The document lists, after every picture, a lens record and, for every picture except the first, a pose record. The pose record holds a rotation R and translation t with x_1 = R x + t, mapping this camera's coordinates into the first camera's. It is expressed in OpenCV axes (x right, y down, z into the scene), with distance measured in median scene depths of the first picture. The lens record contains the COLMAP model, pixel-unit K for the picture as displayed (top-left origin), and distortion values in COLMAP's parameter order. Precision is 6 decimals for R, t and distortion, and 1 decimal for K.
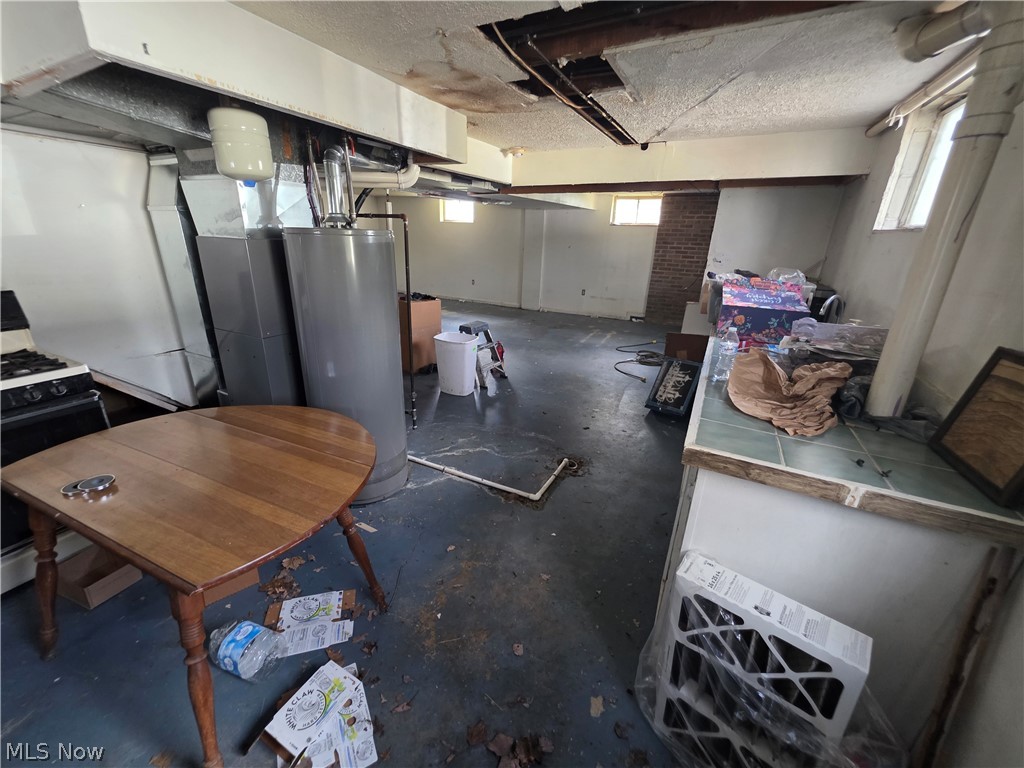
lens RADIAL K [[410.1, 0, 507.0], [0, 410.1, 383.0], [0, 0, 1]] dist [-0.003226, 0.001119]
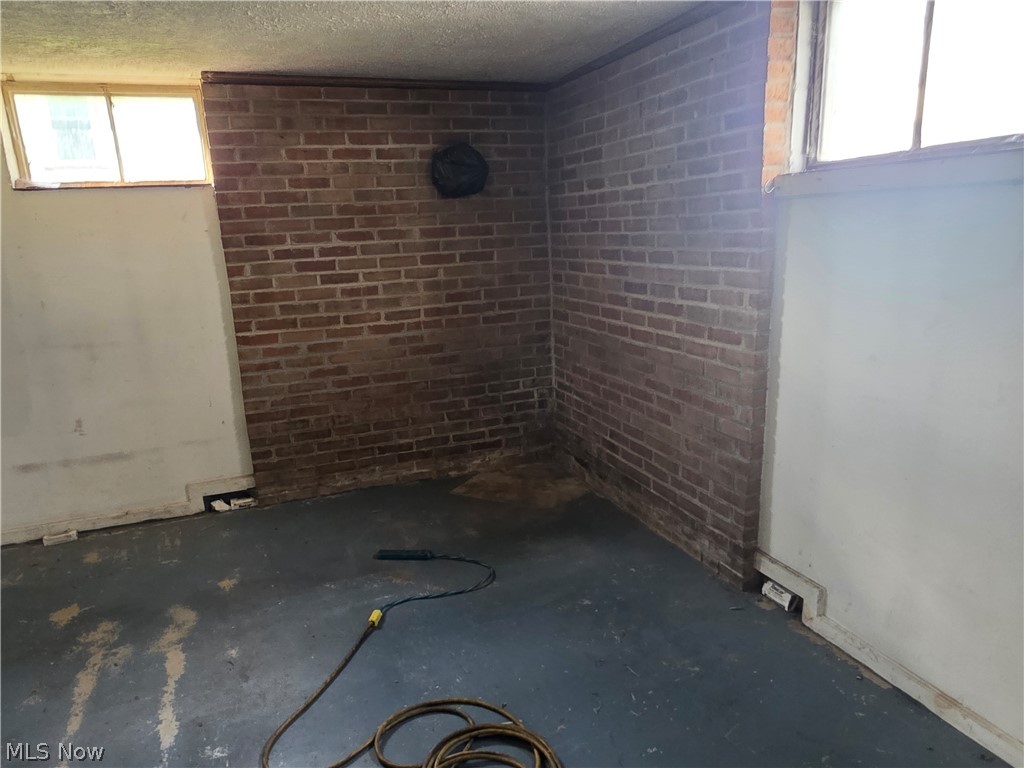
lens RADIAL K [[684.0, 0, 500.8], [0, 684.0, 403.7], [0, 0, 1]] dist [0.001170, -0.009663]
pose [[0.666688, -0.237474, 0.706493, 0.371379], [0.312655, 0.949560, 0.024137, -0.537099], [-0.676590, 0.204796, 0.707308, 1.596809]]
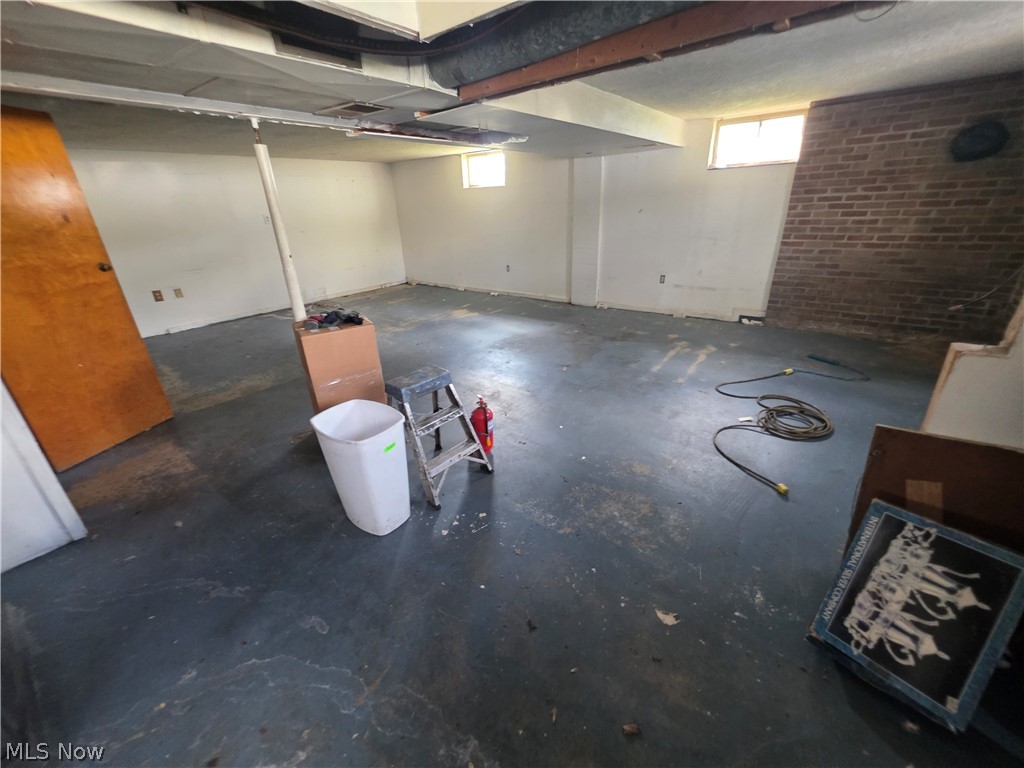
lens RADIAL K [[410.1, 0, 512.0], [0, 410.1, 380.1], [0, 0, 1]] dist [-0.003226, 0.001119]
pose [[0.982786, 0.007157, -0.184608, 0.230928], [0.002332, 0.998689, 0.051133, -0.301583], [0.184732, -0.050683, 0.981481, 0.967615]]
